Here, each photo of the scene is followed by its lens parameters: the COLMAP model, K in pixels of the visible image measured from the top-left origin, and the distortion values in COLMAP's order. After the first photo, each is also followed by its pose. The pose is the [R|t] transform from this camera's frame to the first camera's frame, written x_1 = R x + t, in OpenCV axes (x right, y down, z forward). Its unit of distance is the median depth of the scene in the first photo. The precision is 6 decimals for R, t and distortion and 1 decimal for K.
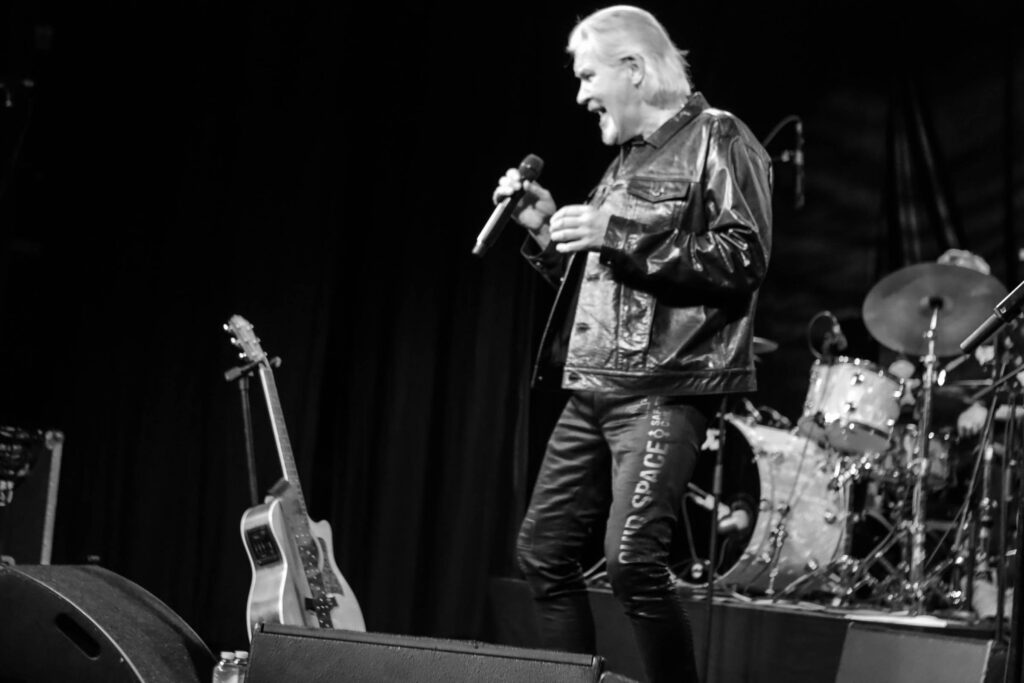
lens RADIAL K [[1958.0, 0, 509.3], [0, 1958.0, 343.6], [0, 0, 1]] dist [-0.000089, 0.000000]
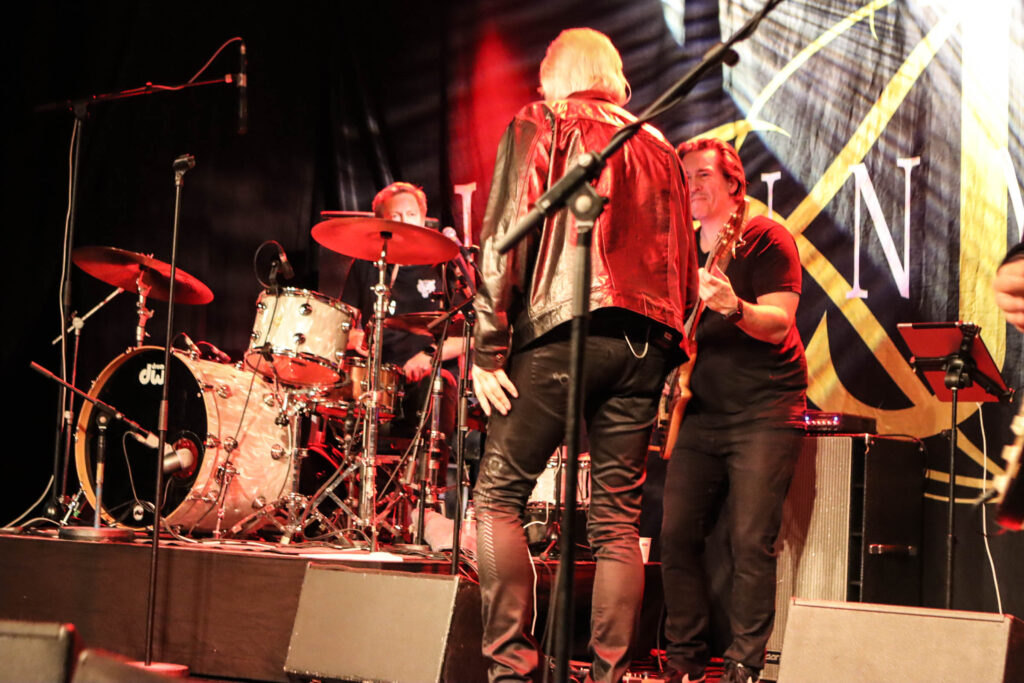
lens RADIAL K [[1858.7, 0, 512.5], [0, 1858.7, 330.7], [0, 0, 1]] dist [-0.036958, 0.000000]
pose [[0.951932, -0.006178, 0.306246, -0.005963], [-0.000193, 0.999784, 0.020769, 0.009693], [-0.306308, -0.019829, 0.951726, 0.097167]]
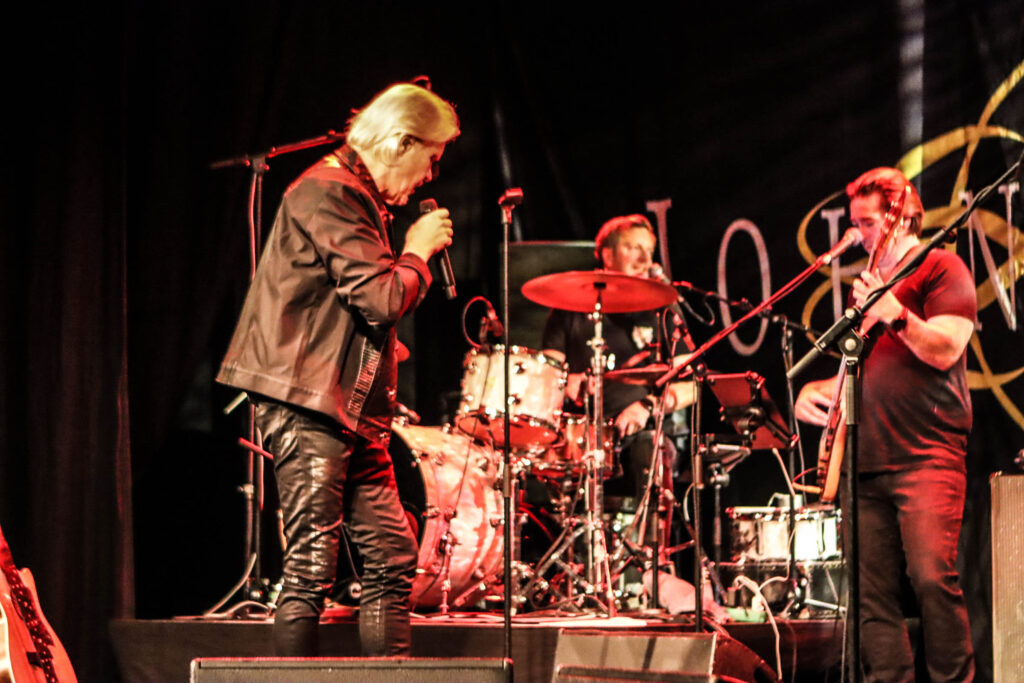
lens RADIAL K [[2837.5, 0, 513.5], [0, 2837.5, 337.6], [0, 0, 1]] dist [0.157364, 0.000000]
pose [[0.963592, -0.061298, 0.260257, -0.171566], [0.054918, 0.997987, 0.031722, -0.038588], [-0.261677, -0.016274, 0.965018, -0.285487]]
